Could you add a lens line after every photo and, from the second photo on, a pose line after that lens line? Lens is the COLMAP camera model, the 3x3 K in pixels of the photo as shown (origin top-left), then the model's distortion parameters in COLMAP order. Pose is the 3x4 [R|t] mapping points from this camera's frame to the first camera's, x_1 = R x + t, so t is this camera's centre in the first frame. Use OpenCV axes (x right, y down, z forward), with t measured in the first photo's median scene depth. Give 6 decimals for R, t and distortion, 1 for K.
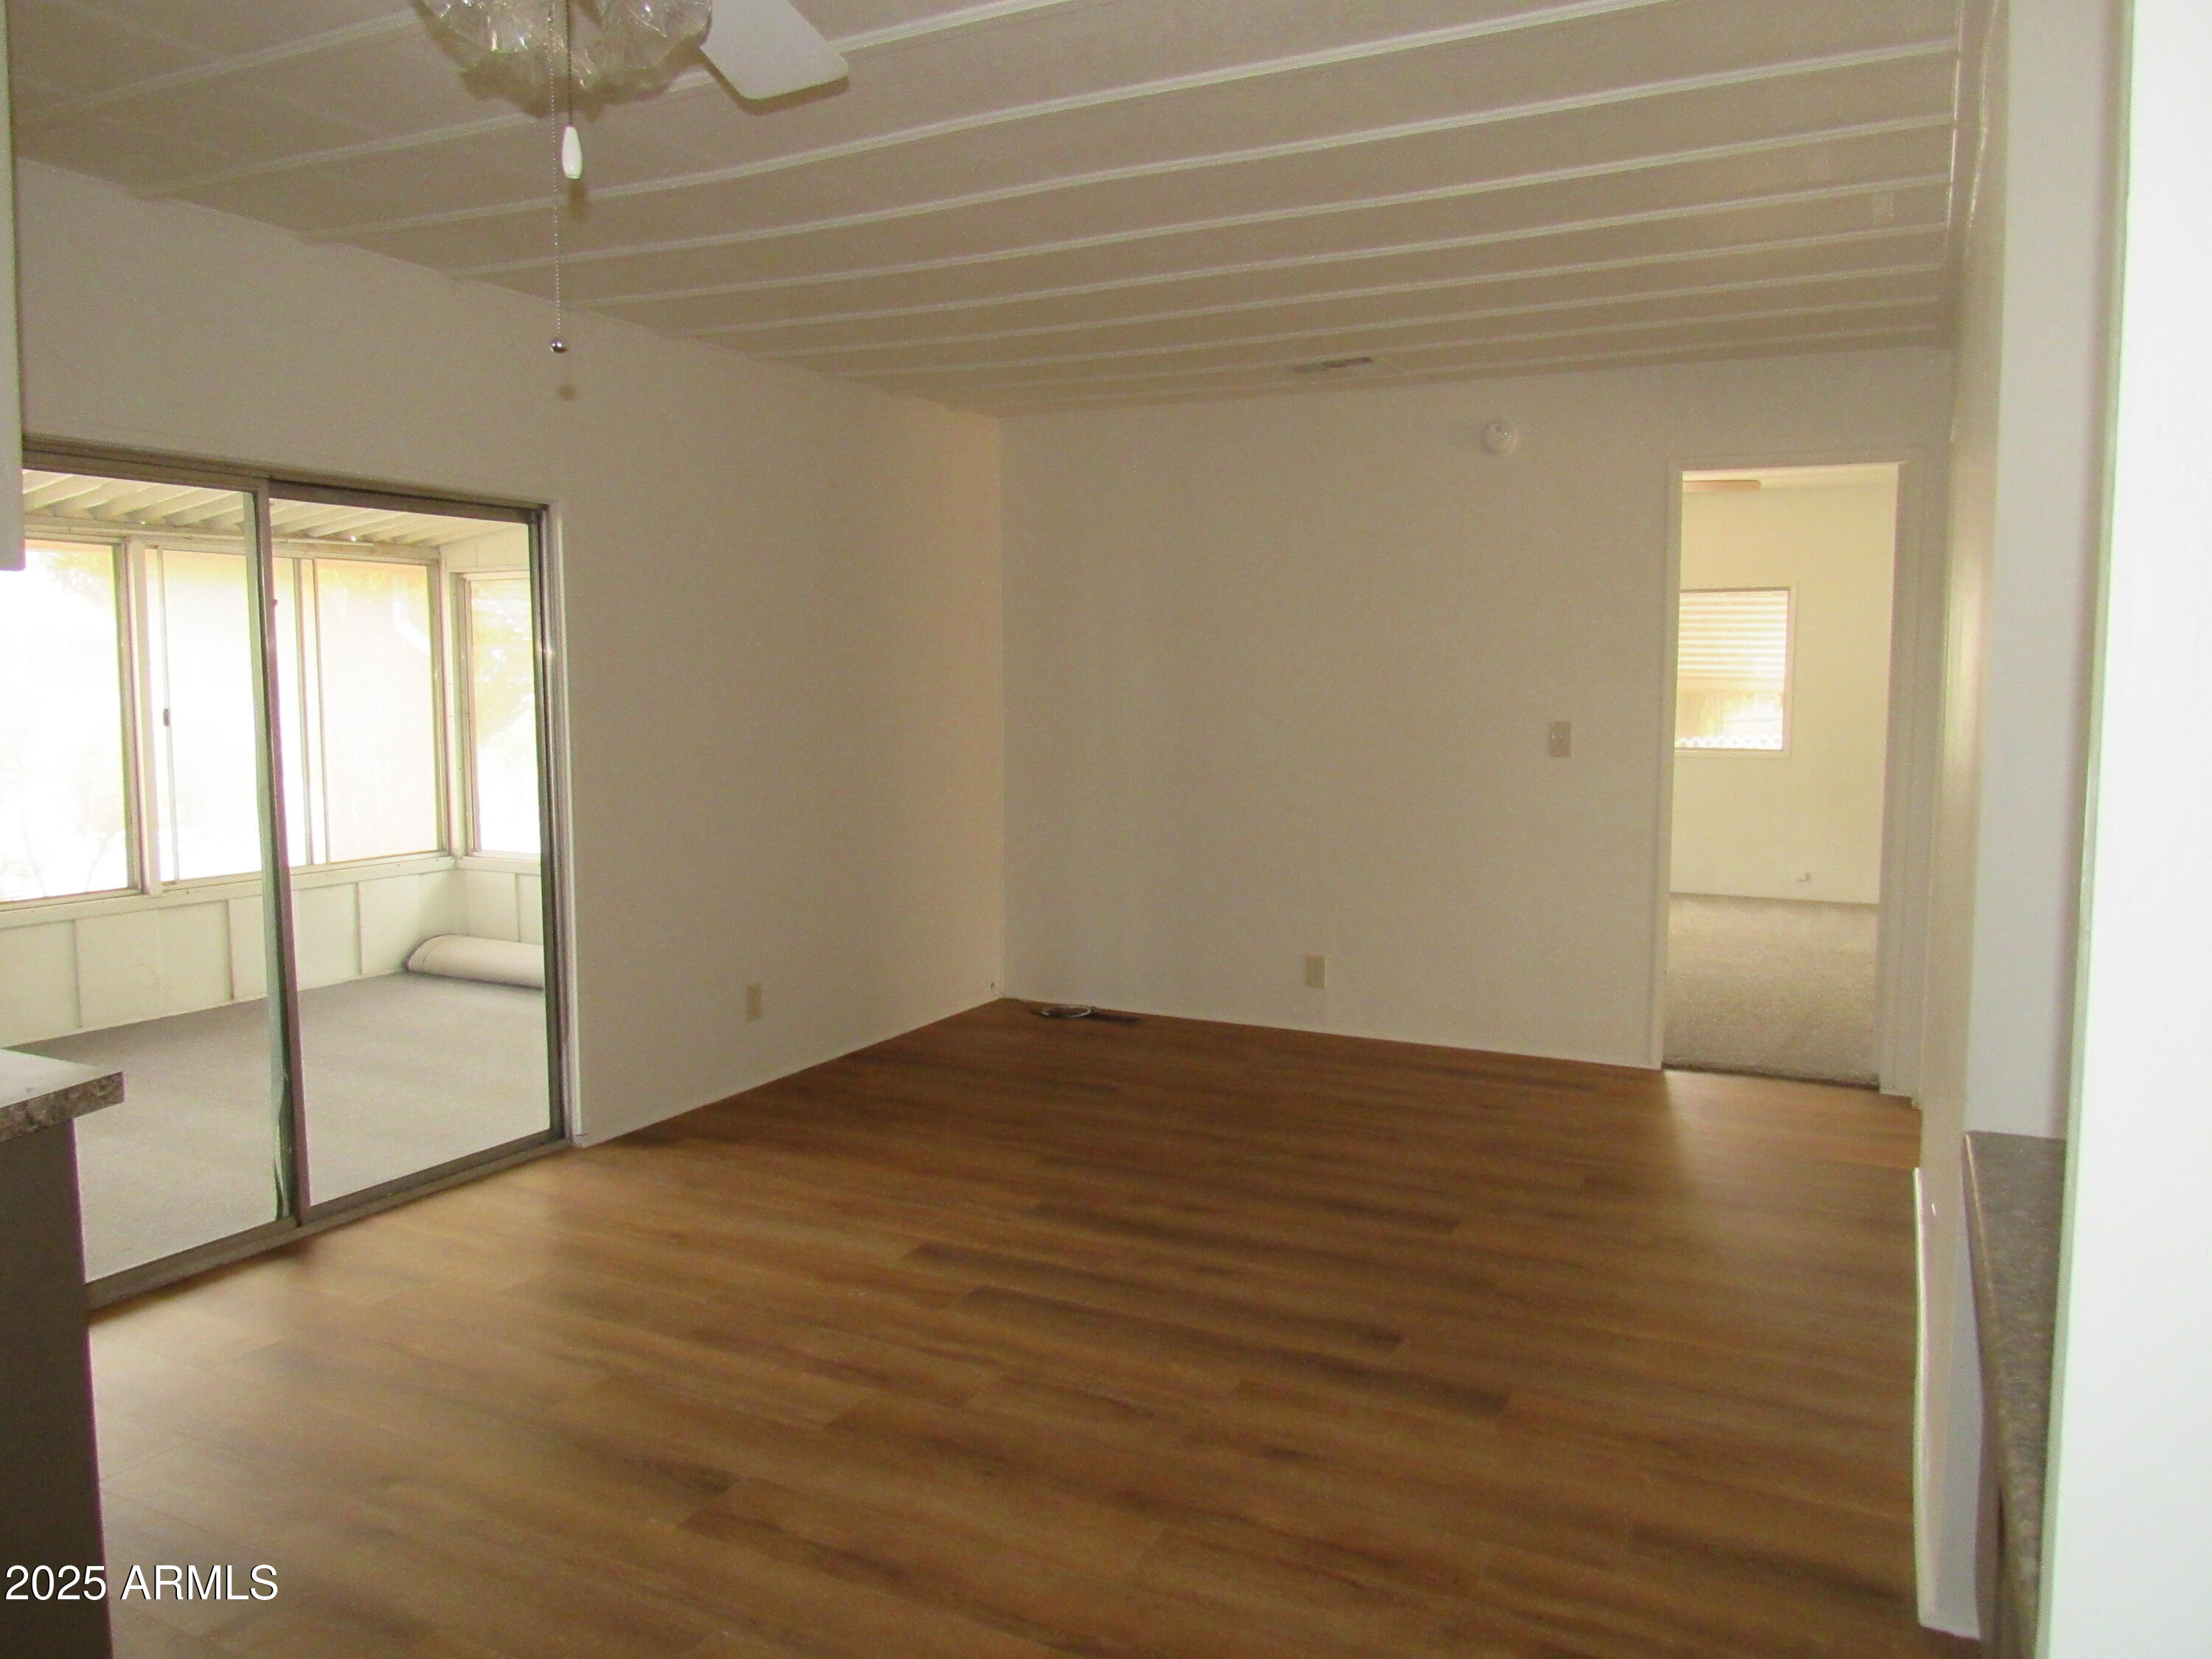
lens RADIAL K [[1594.0, 0, 1090.5], [0, 1594.0, 821.5], [0, 0, 1]] dist [-0.058890, 0.051821]
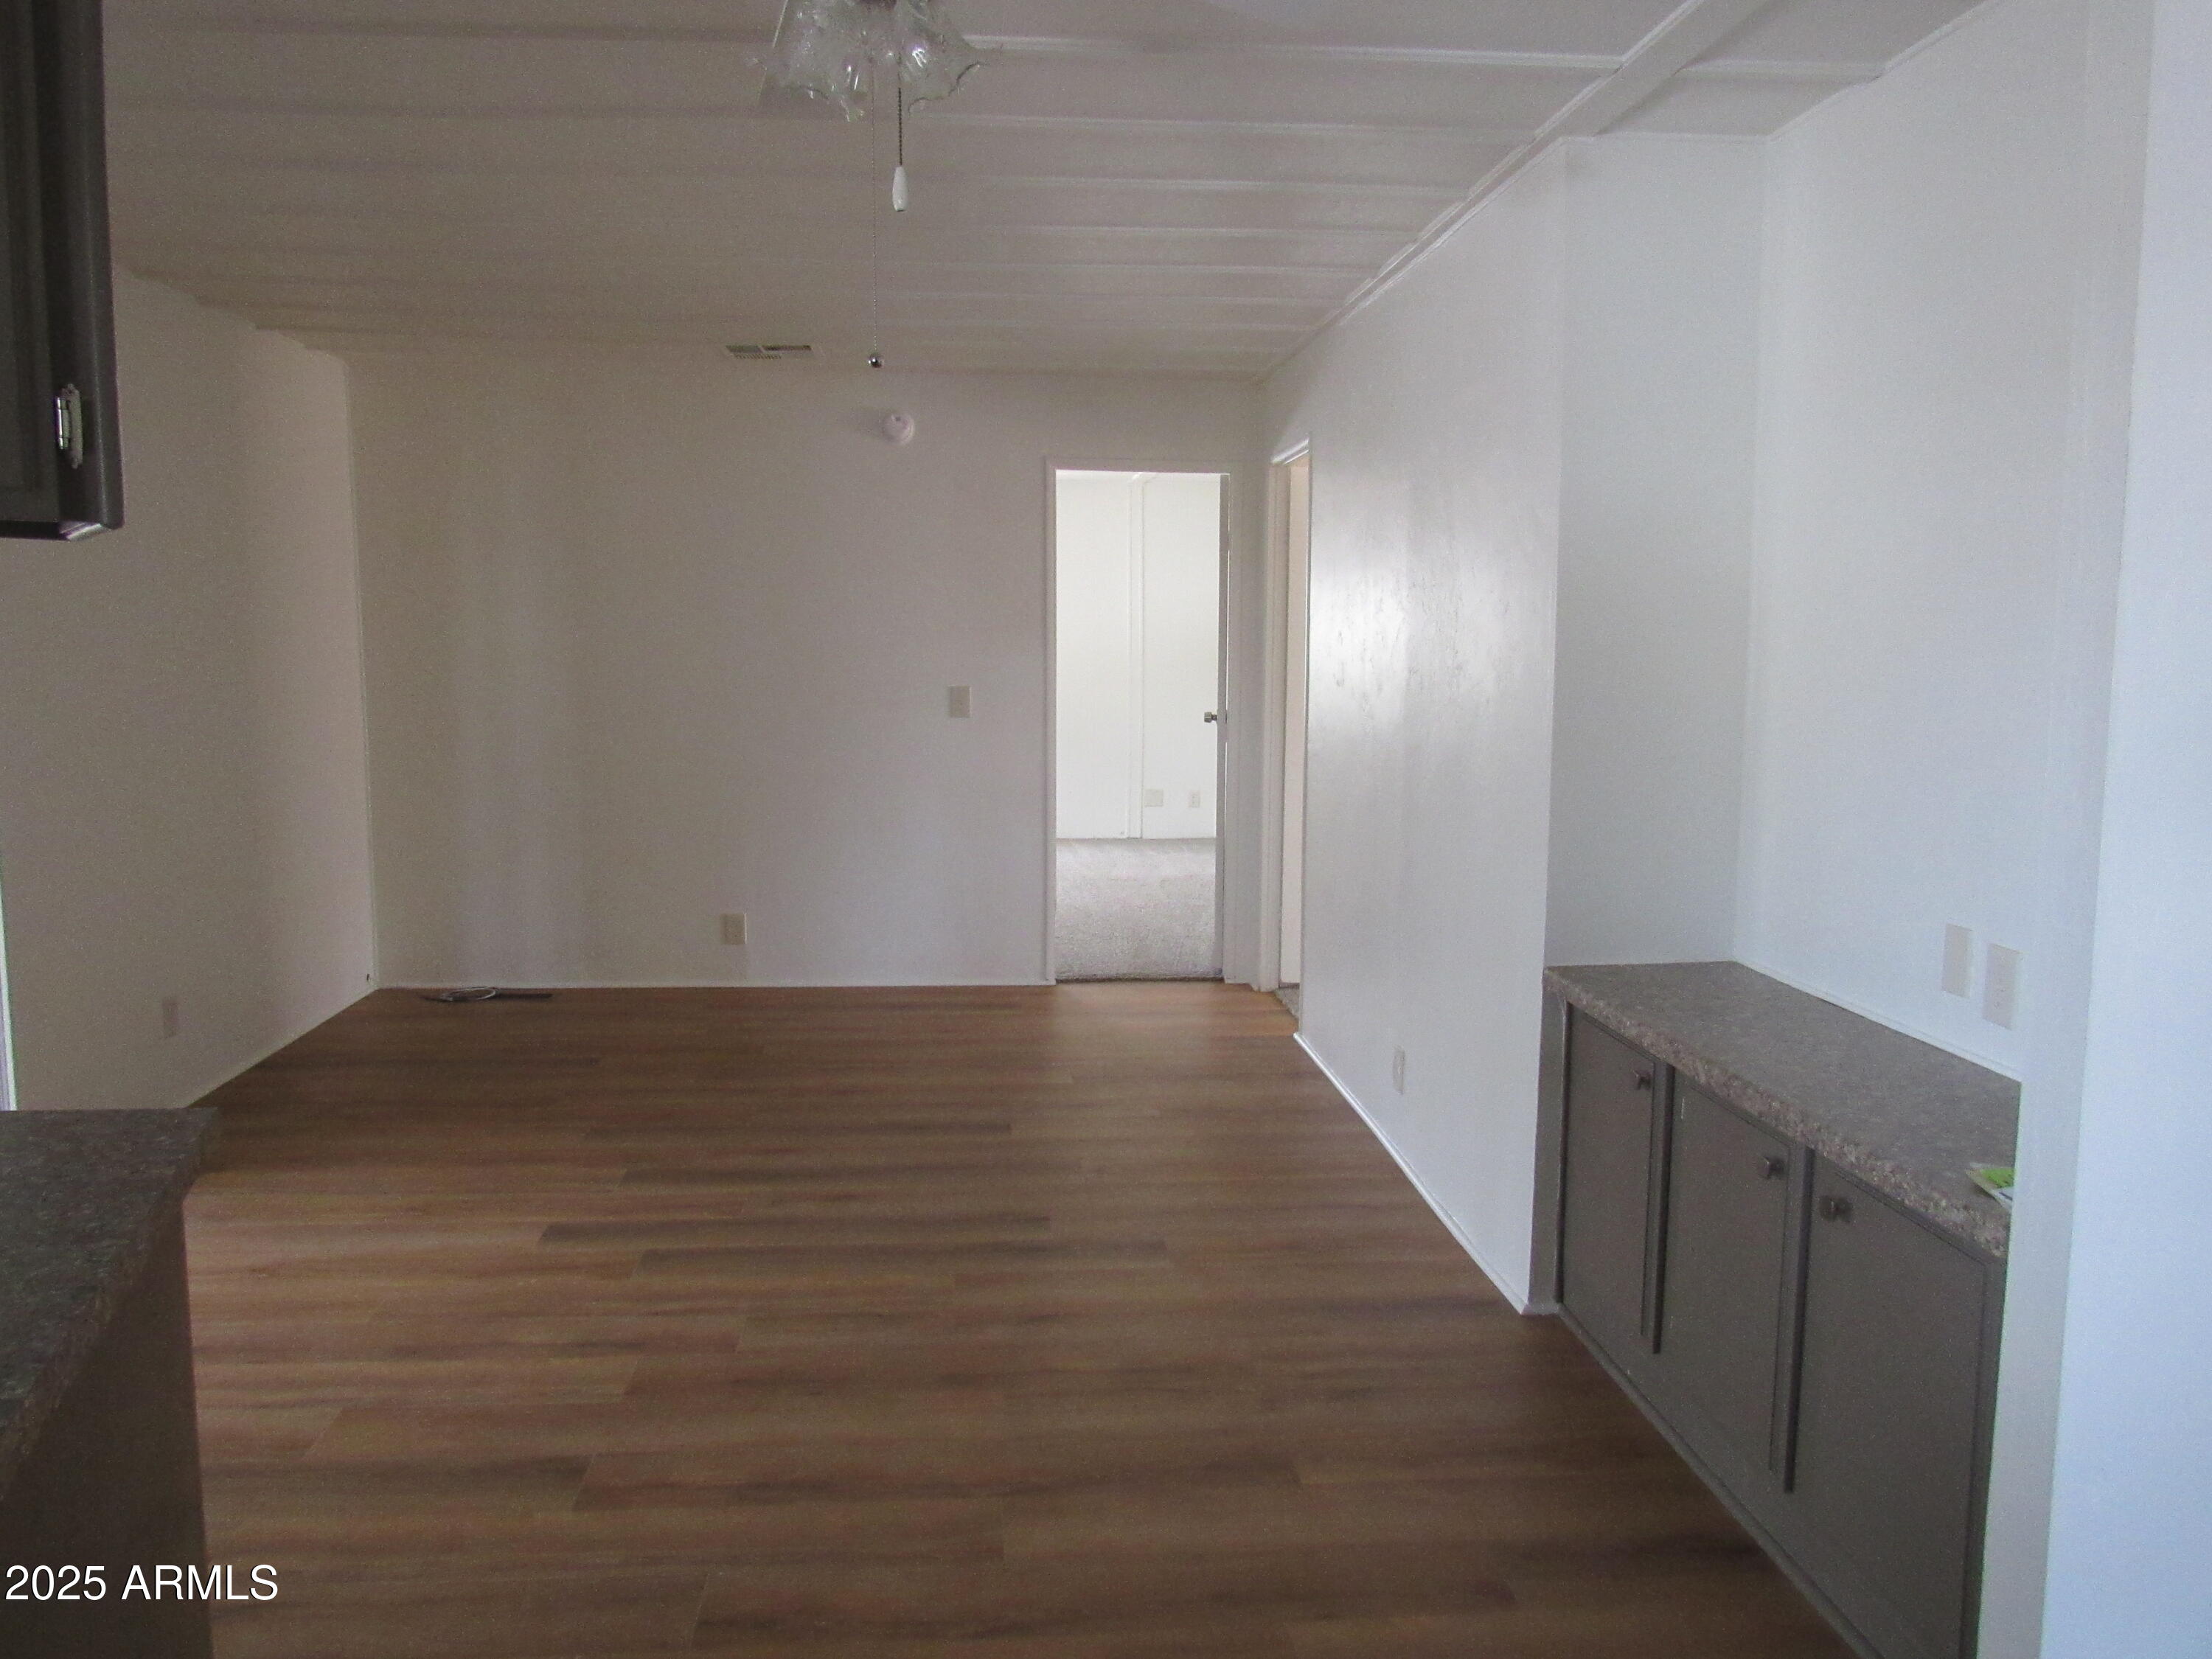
lens RADIAL K [[1572.5, 0, 1143.0], [0, 1572.5, 830.3], [0, 0, 1]] dist [-0.044345, 0.007902]
pose [[0.836907, -0.056475, 0.544423, -0.311133], [0.039458, 0.998300, 0.042902, -0.005741], [-0.545921, -0.014423, 0.837713, -0.006251]]
